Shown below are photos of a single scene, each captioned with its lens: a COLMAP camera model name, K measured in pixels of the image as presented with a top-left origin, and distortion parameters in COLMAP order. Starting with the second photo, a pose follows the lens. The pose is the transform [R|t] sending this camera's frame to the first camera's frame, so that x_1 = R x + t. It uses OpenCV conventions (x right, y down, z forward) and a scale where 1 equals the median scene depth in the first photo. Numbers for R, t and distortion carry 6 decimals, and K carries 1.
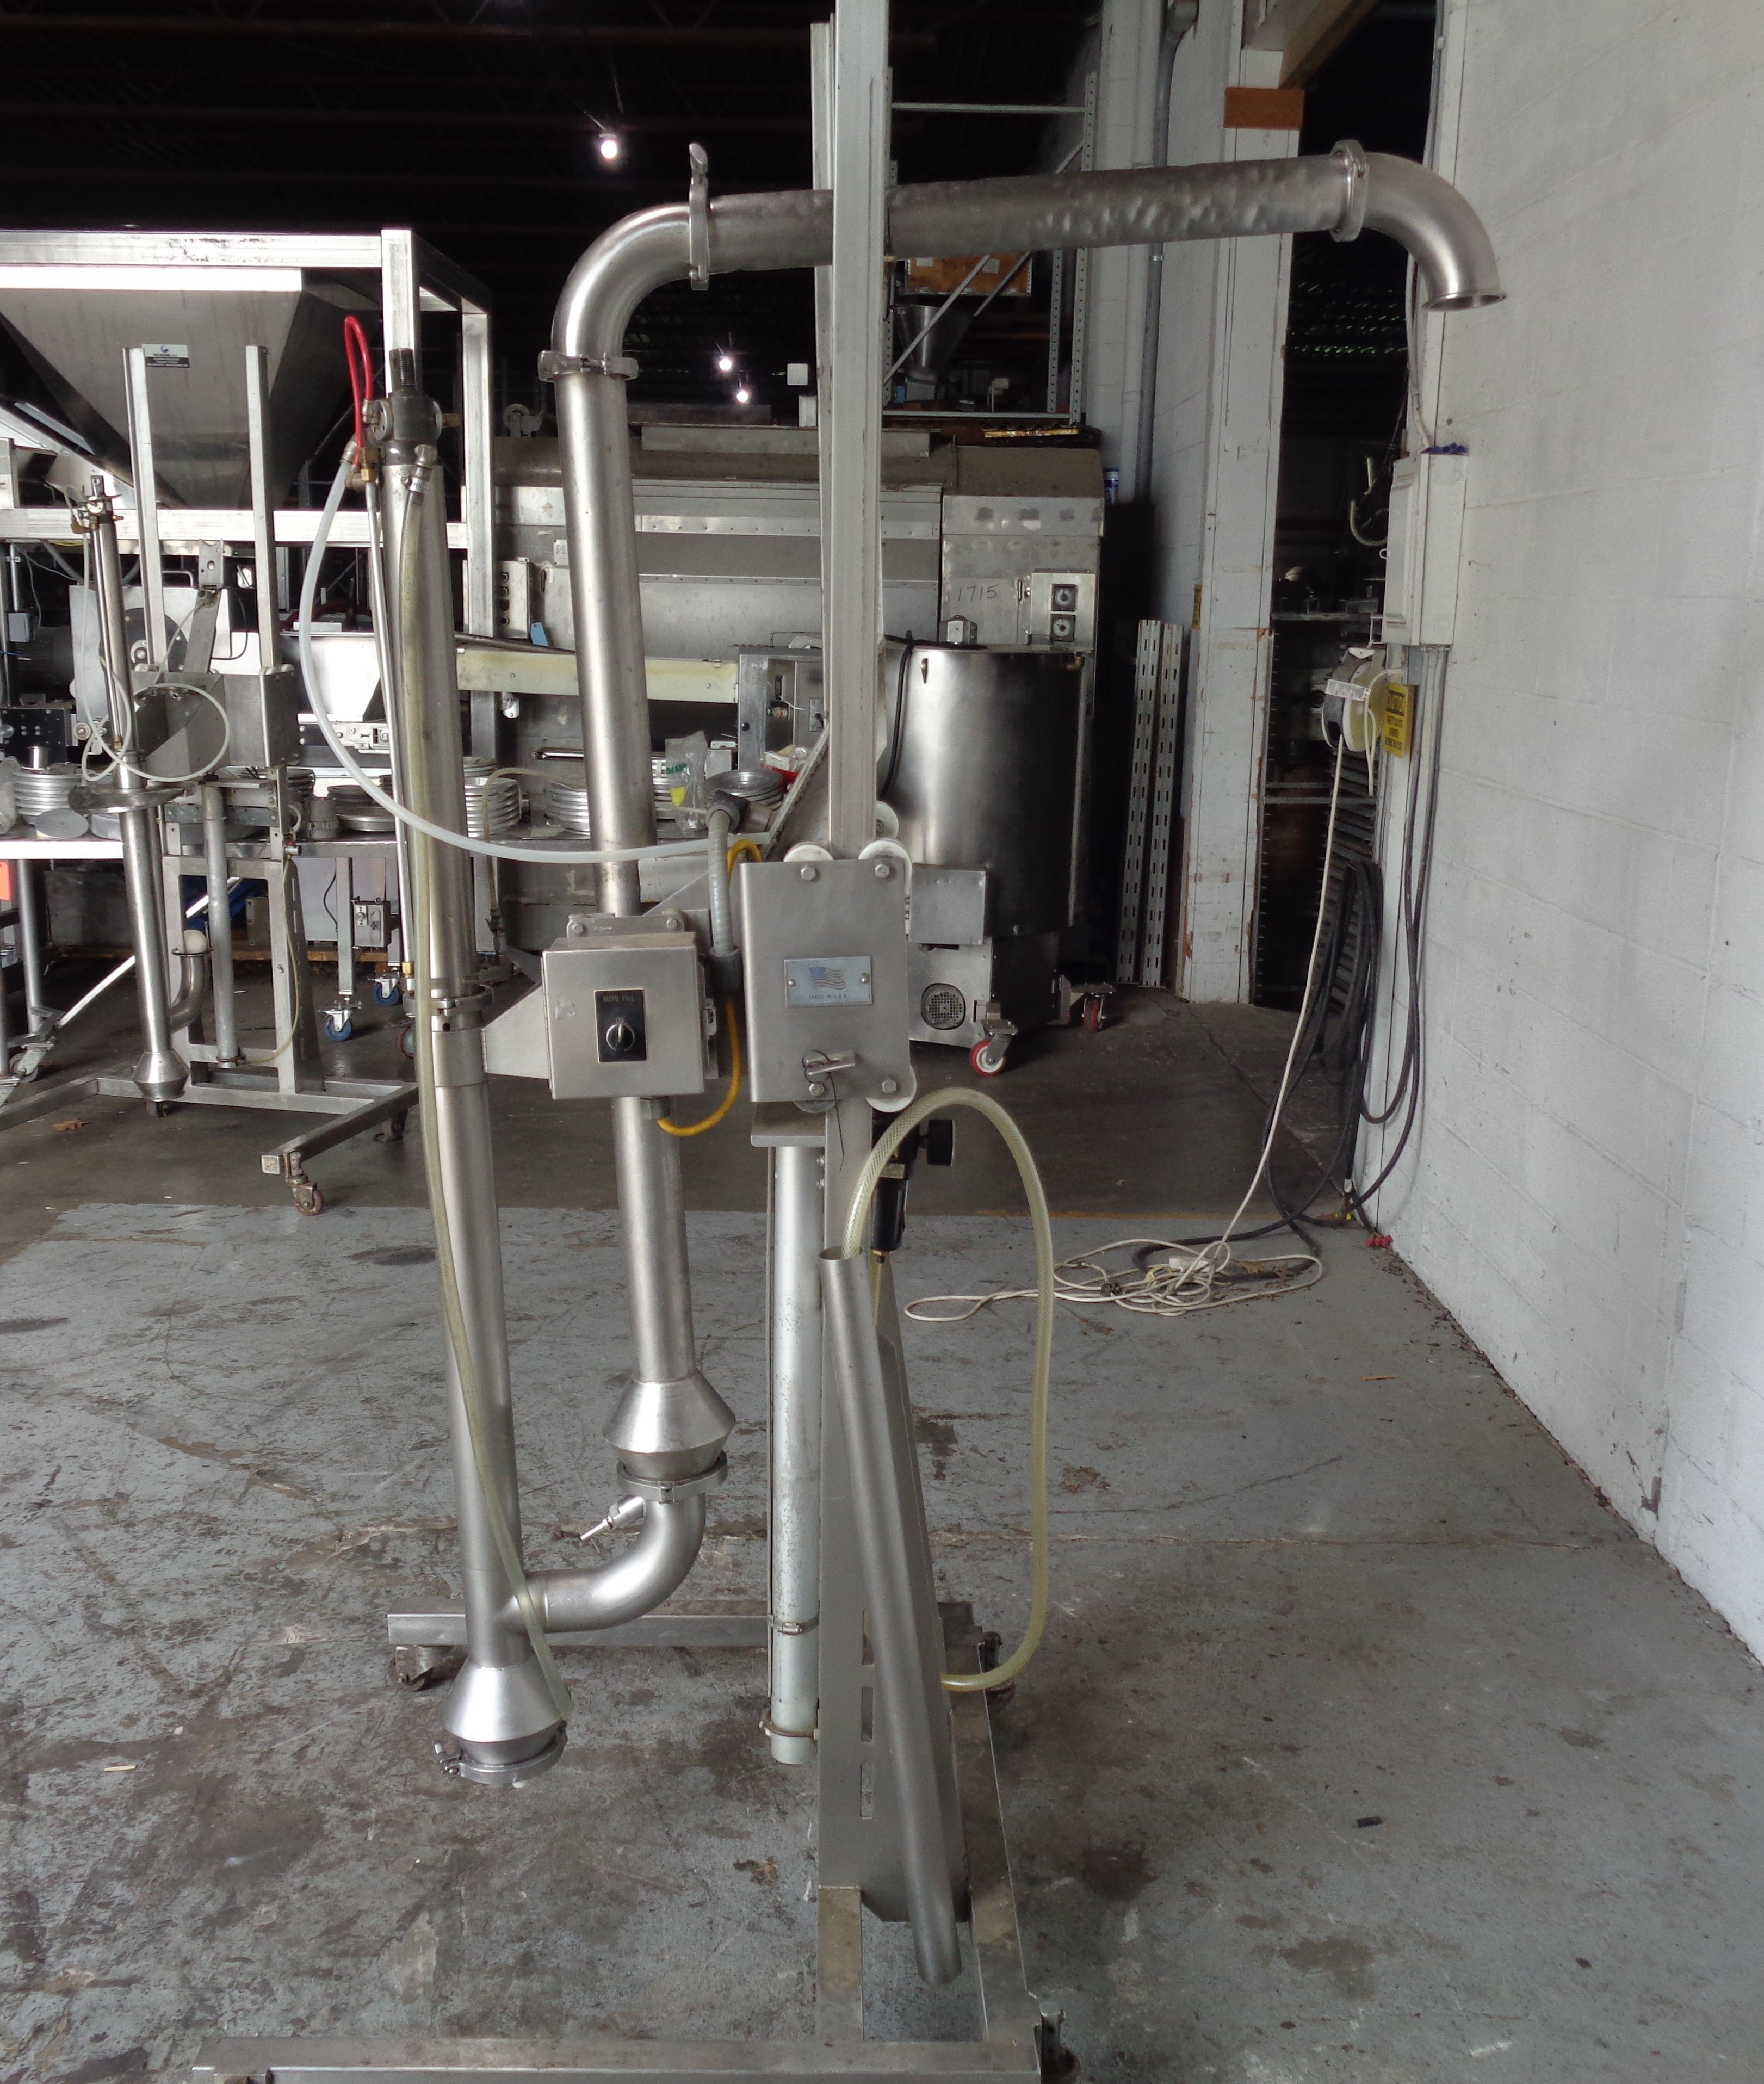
lens RADIAL K [[2046.6, 0, 872.2], [0, 2046.6, 1039.5], [0, 0, 1]] dist [0.006386, 0.000000]
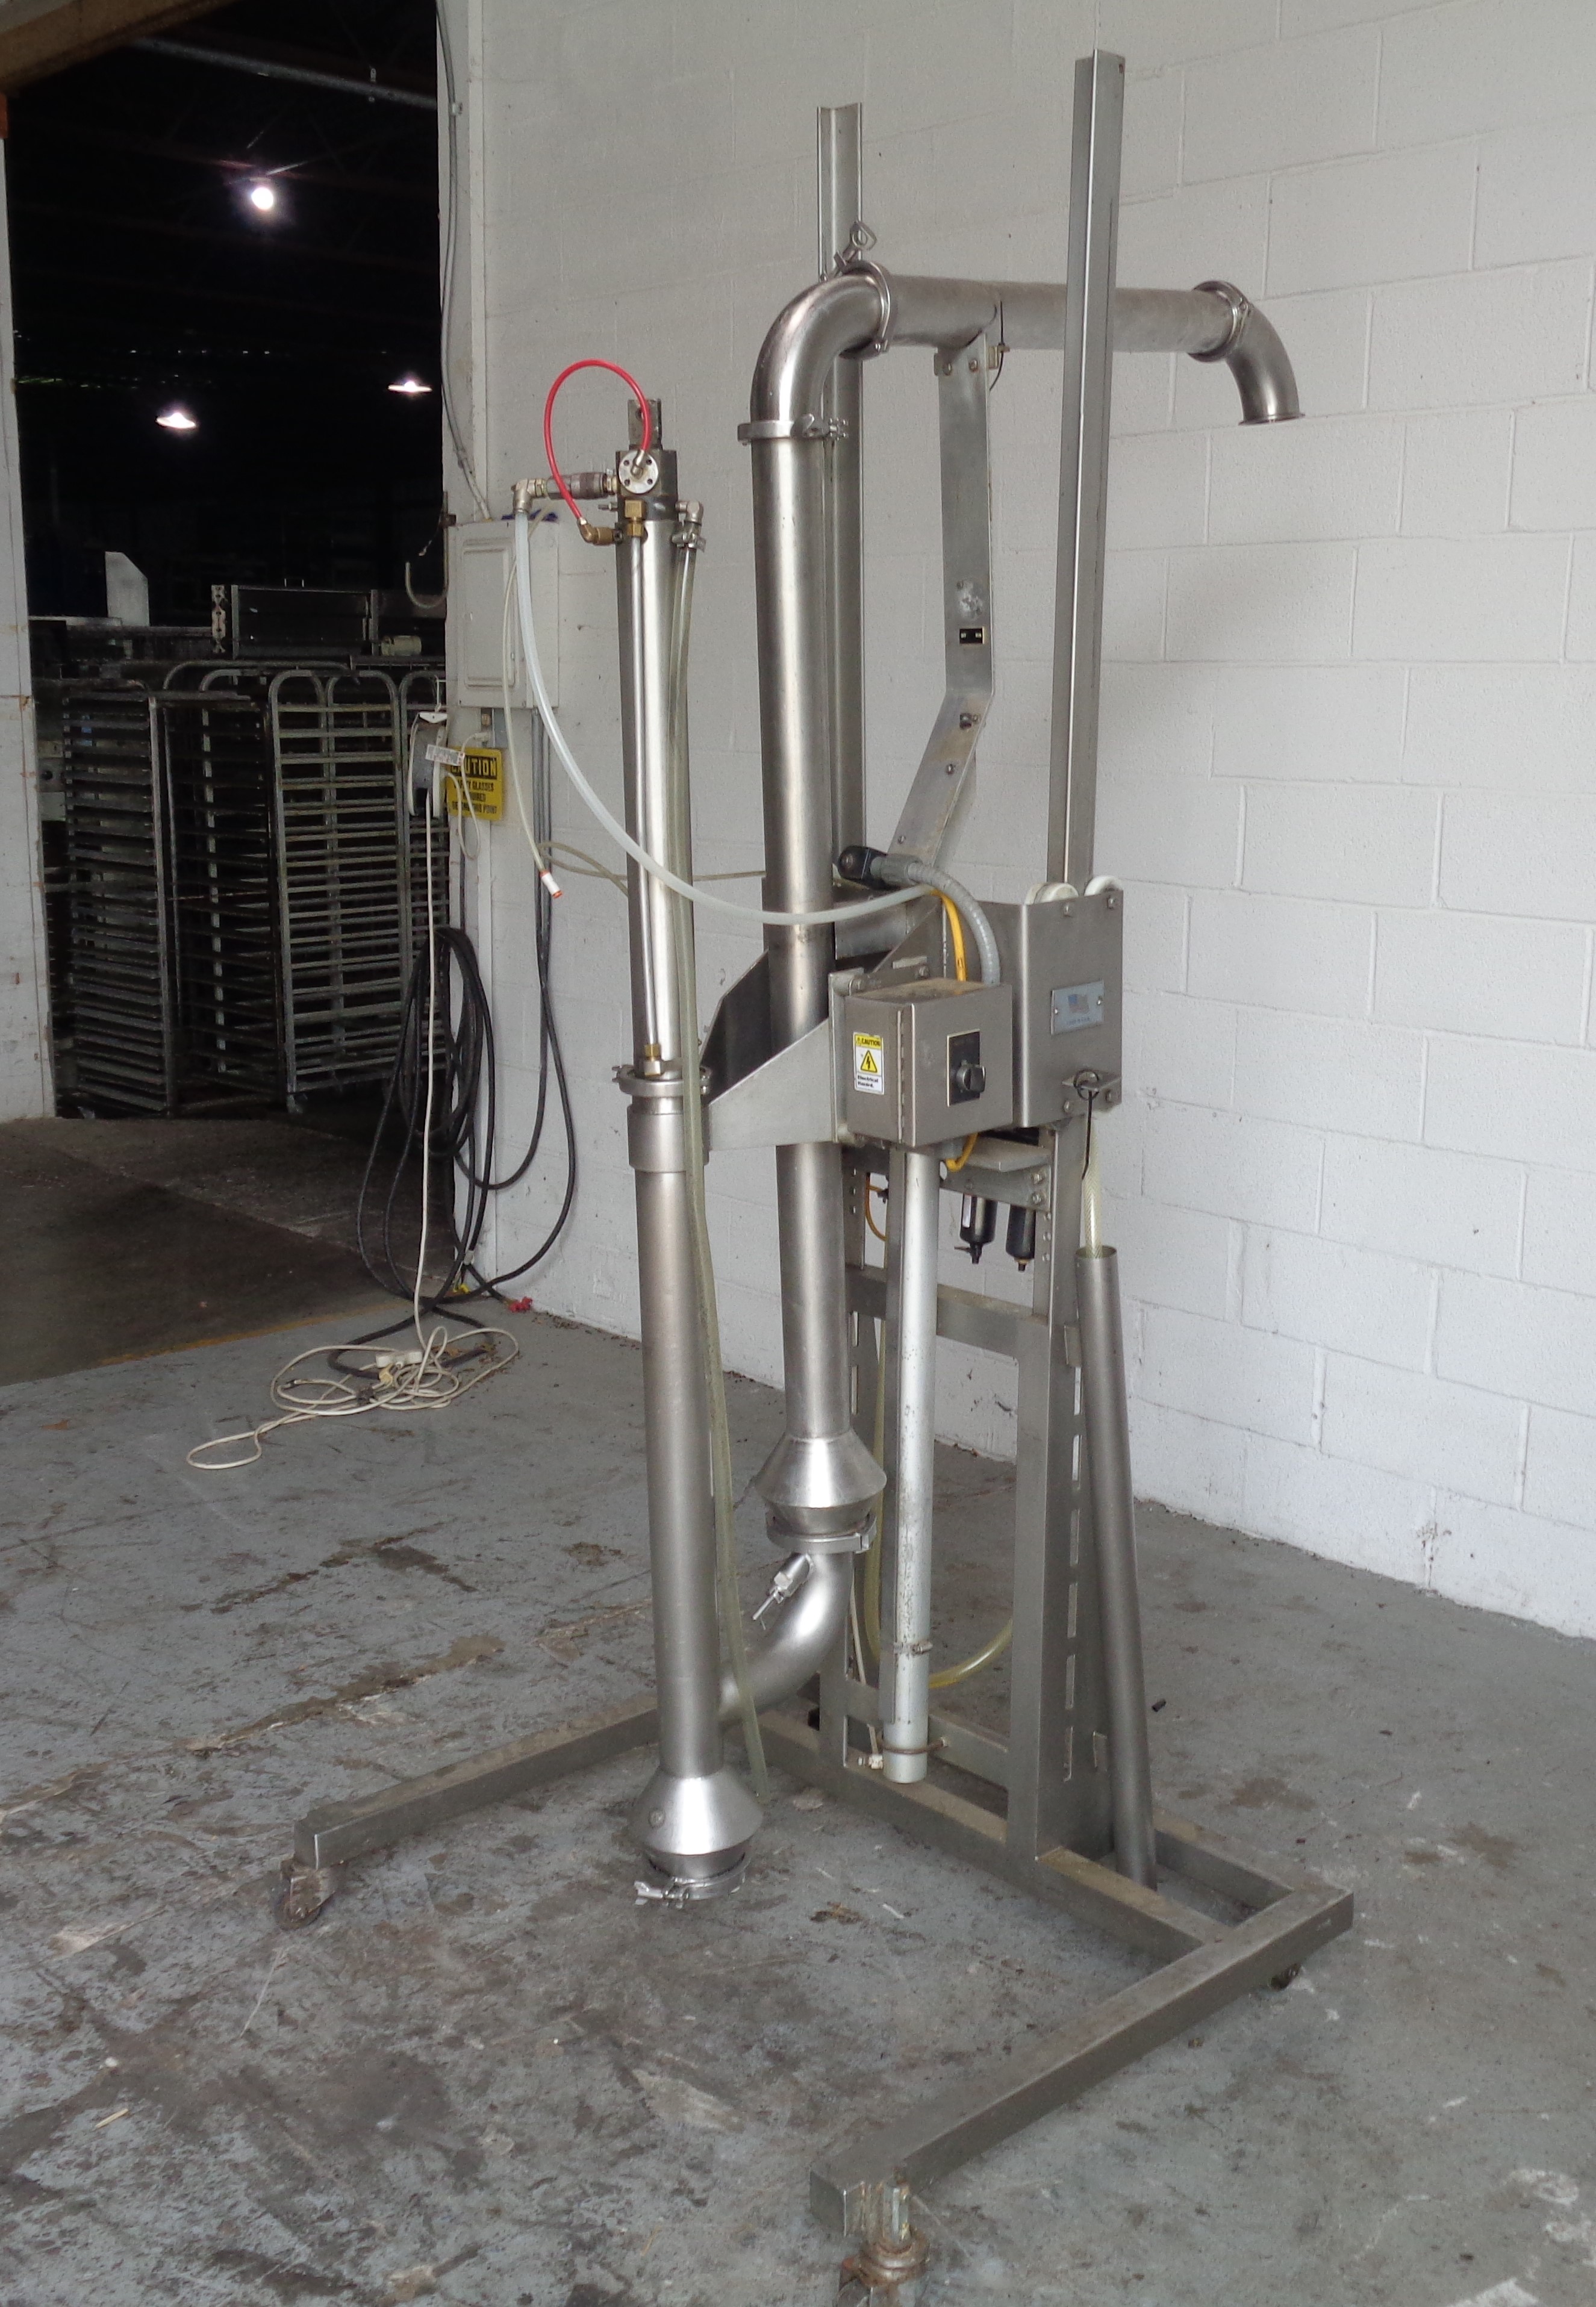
lens RADIAL K [[2265.0, 0, 798.4], [0, 2265.0, 1143.2], [0, 0, 1]] dist [0.011647, 0.000000]
pose [[0.748768, -0.139231, 0.648044, -0.539624], [0.141601, 0.988720, 0.048814, -0.021258], [-0.647530, 0.055213, 0.760037, 0.101057]]
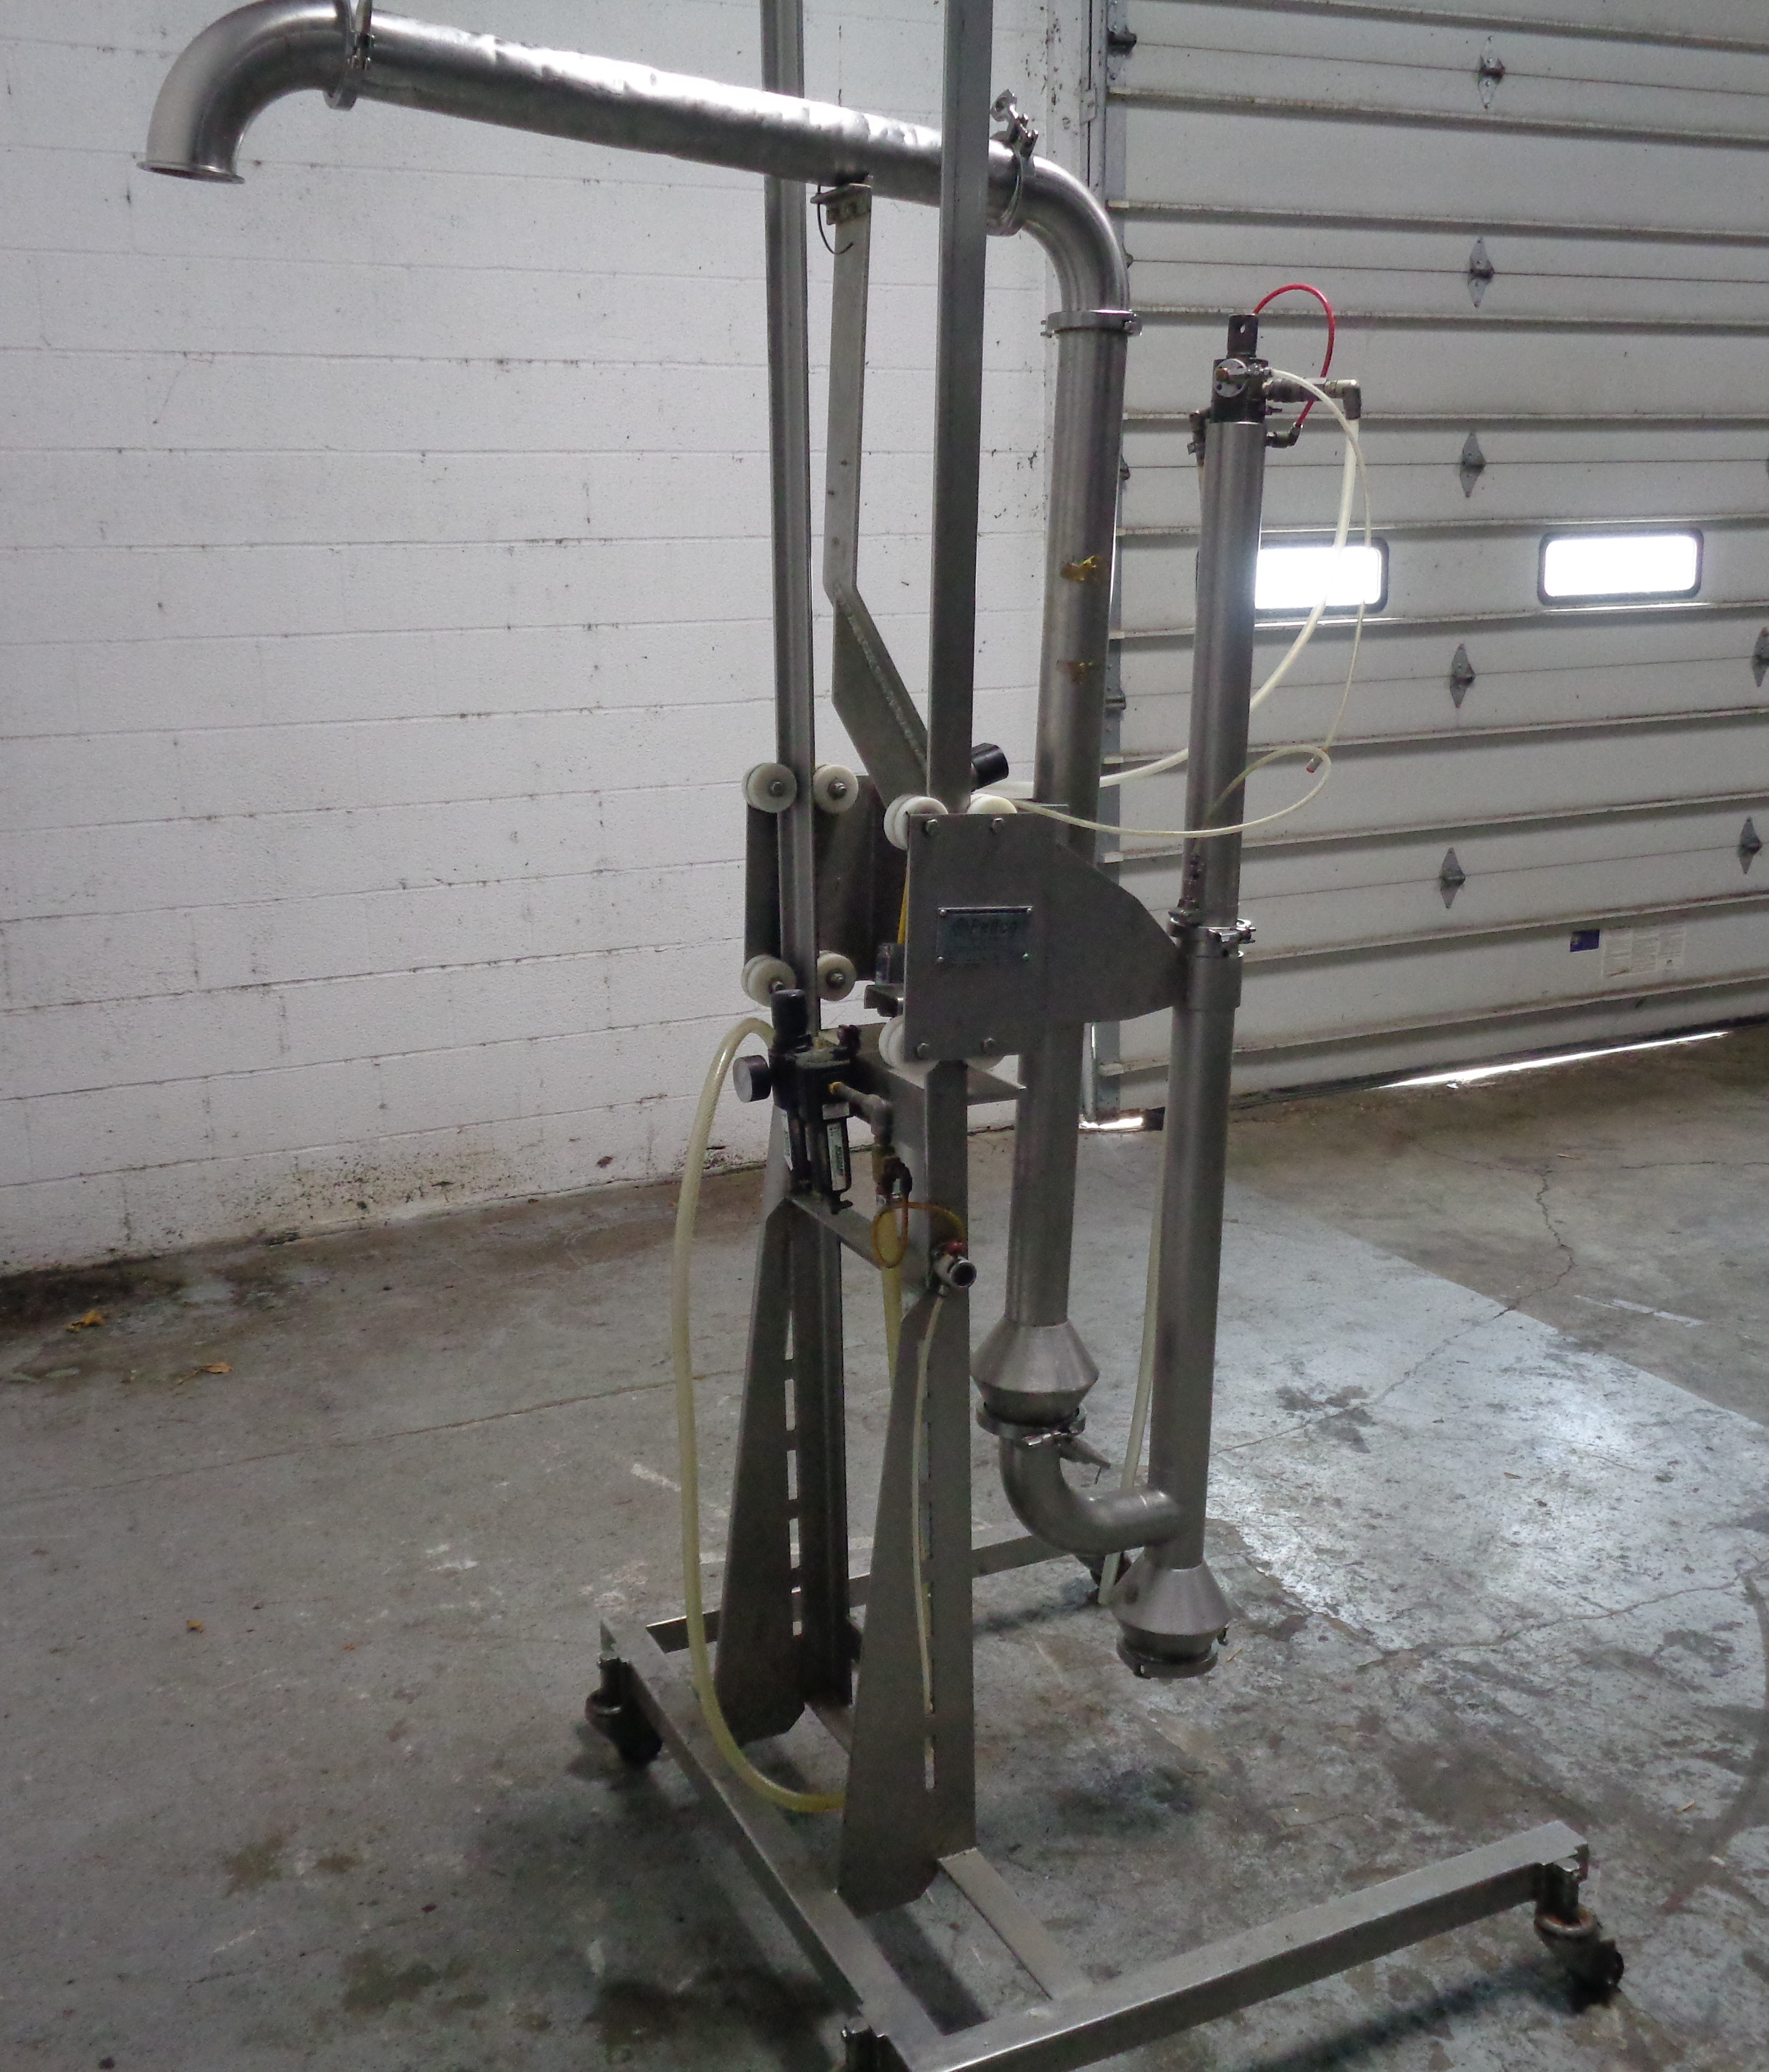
lens RADIAL K [[2143.1, 0, 882.4], [0, 2143.1, 1048.5], [0, 0, 1]] dist [0.014326, 0.000000]
pose [[-0.914418, 0.091382, -0.394320, 0.251831], [-0.083104, 0.911044, 0.403846, -0.253490], [0.396147, 0.402054, -0.825482, 1.193689]]
